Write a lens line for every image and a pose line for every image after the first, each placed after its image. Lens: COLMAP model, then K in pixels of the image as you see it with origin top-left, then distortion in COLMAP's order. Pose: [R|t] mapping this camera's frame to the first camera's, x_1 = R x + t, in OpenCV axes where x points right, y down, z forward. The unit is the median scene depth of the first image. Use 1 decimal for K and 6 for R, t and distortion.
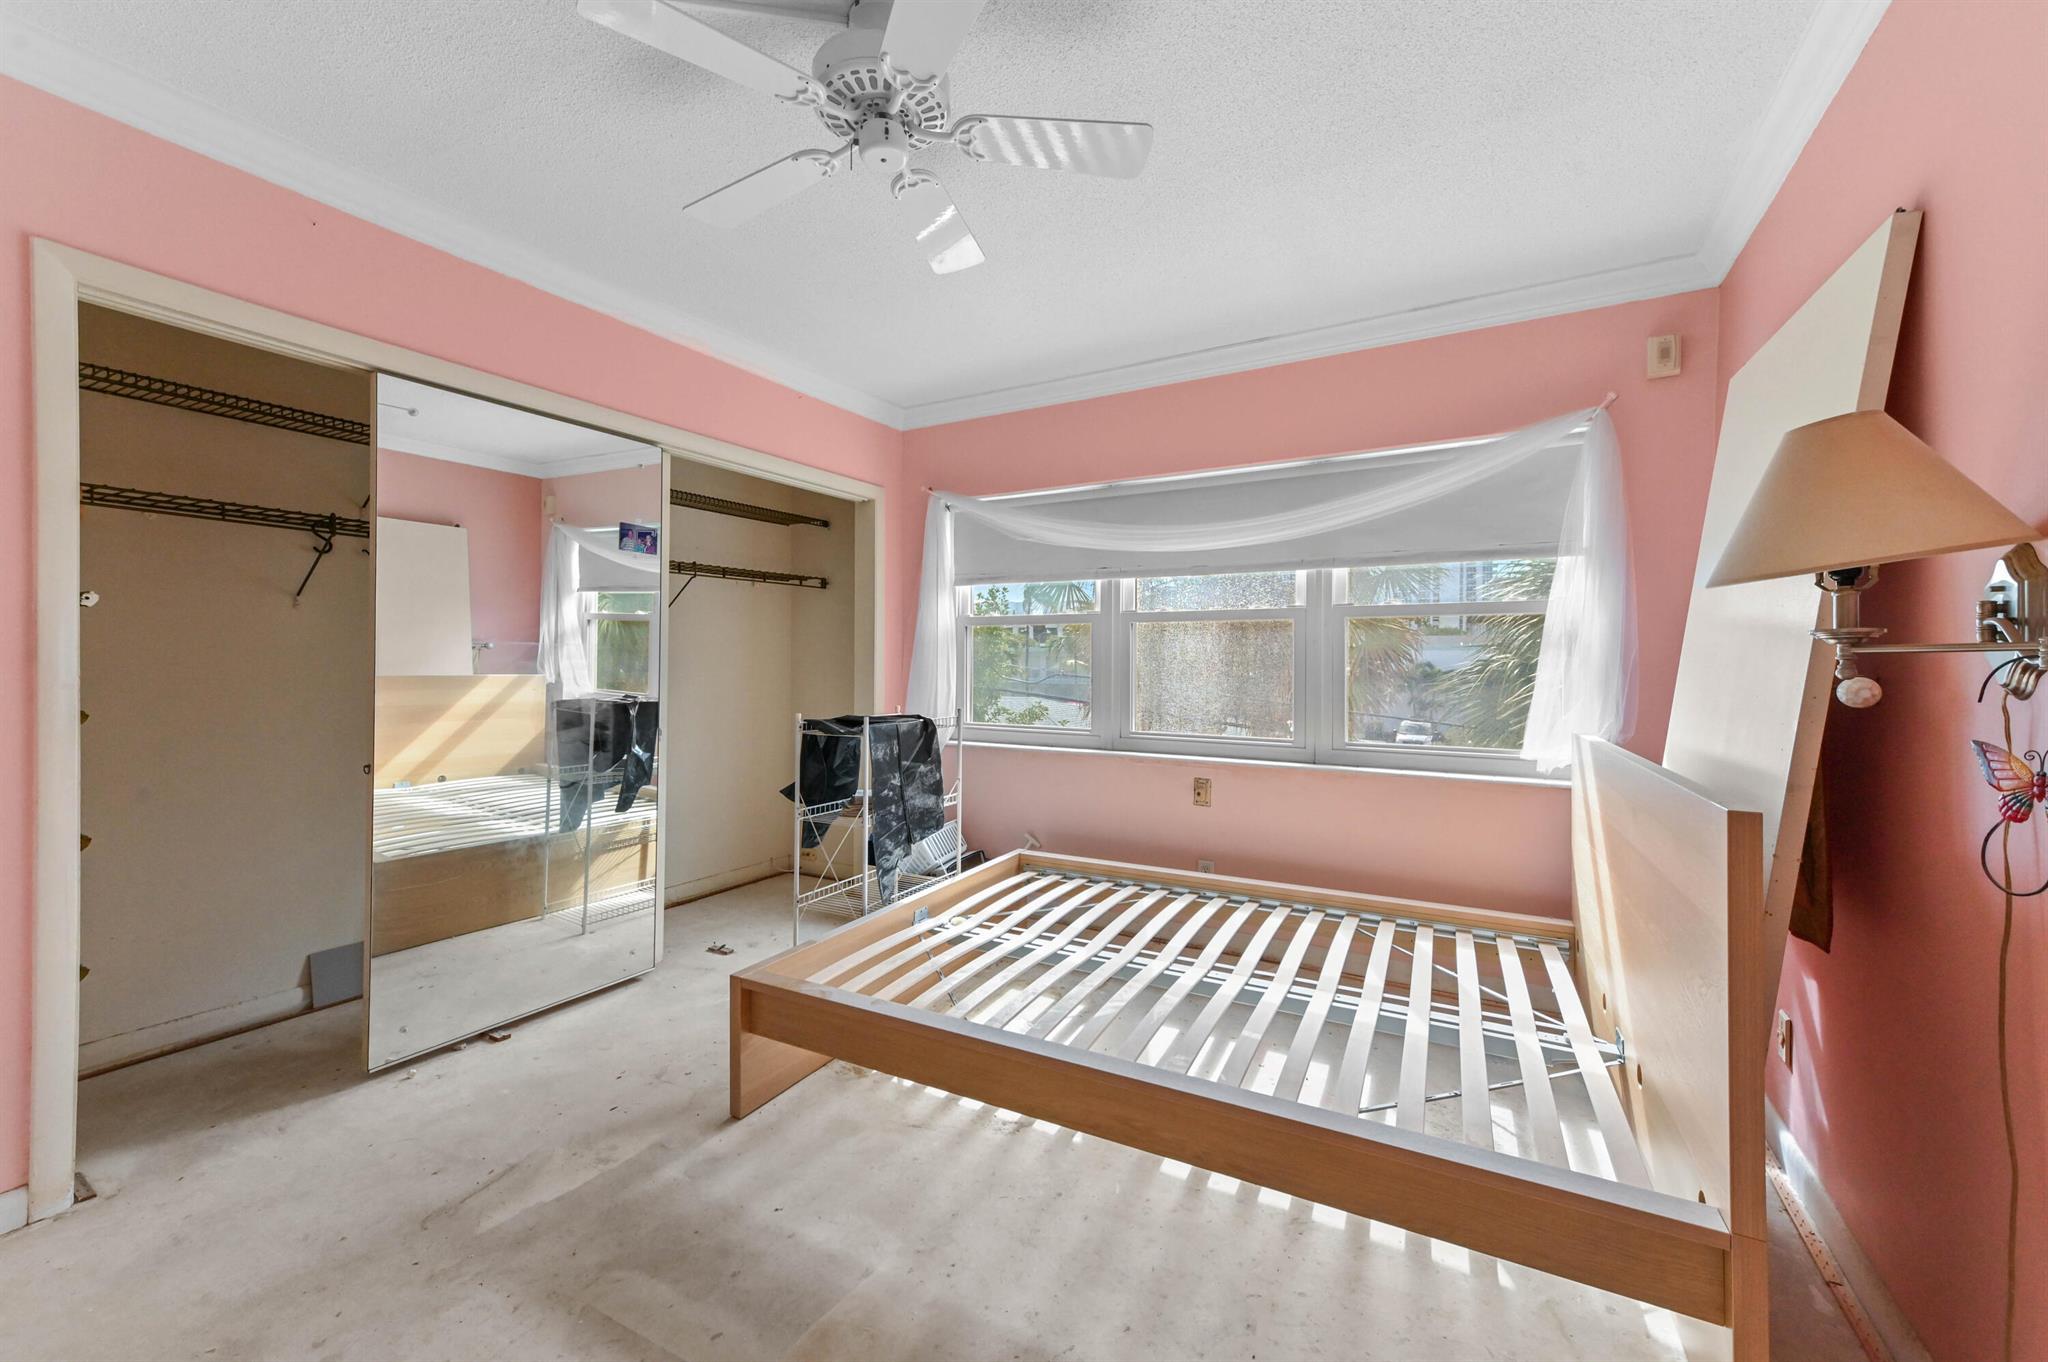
lens RADIAL K [[801.1, 0, 1023.9], [0, 801.1, 674.4], [0, 0, 1]] dist [0.007020, 0.000042]
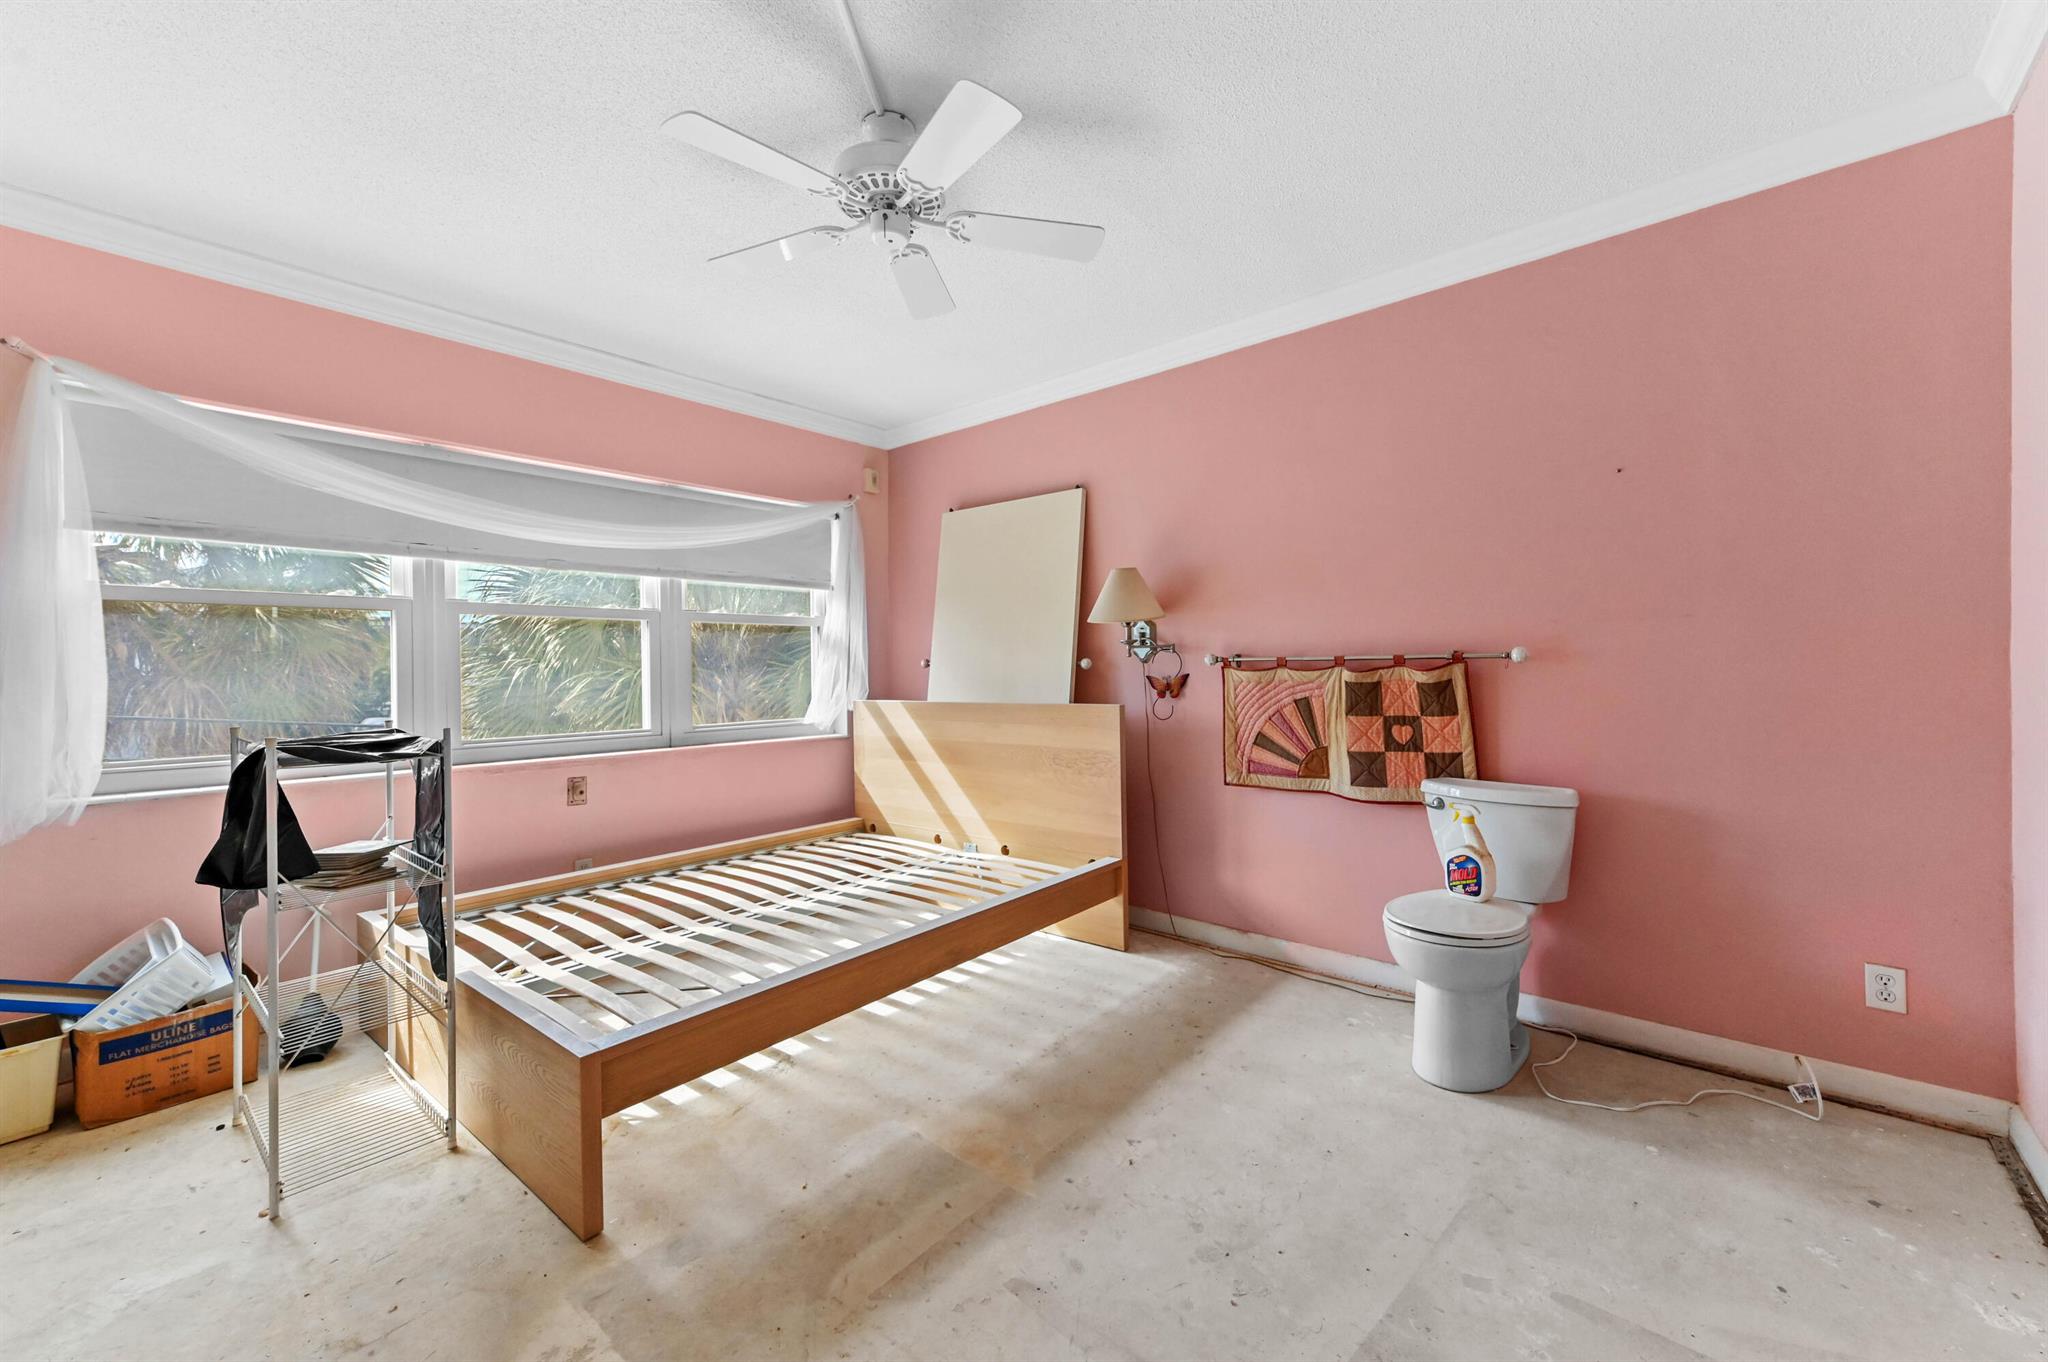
lens RADIAL K [[801.1, 0, 1023.9], [0, 801.1, 674.4], [0, 0, 1]] dist [0.007020, 0.000042]
pose [[0.197708, -0.014715, 0.980150, -0.841877], [0.030096, 0.999507, 0.008935, 0.015586], [-0.979799, 0.027732, 0.198054, 0.351382]]
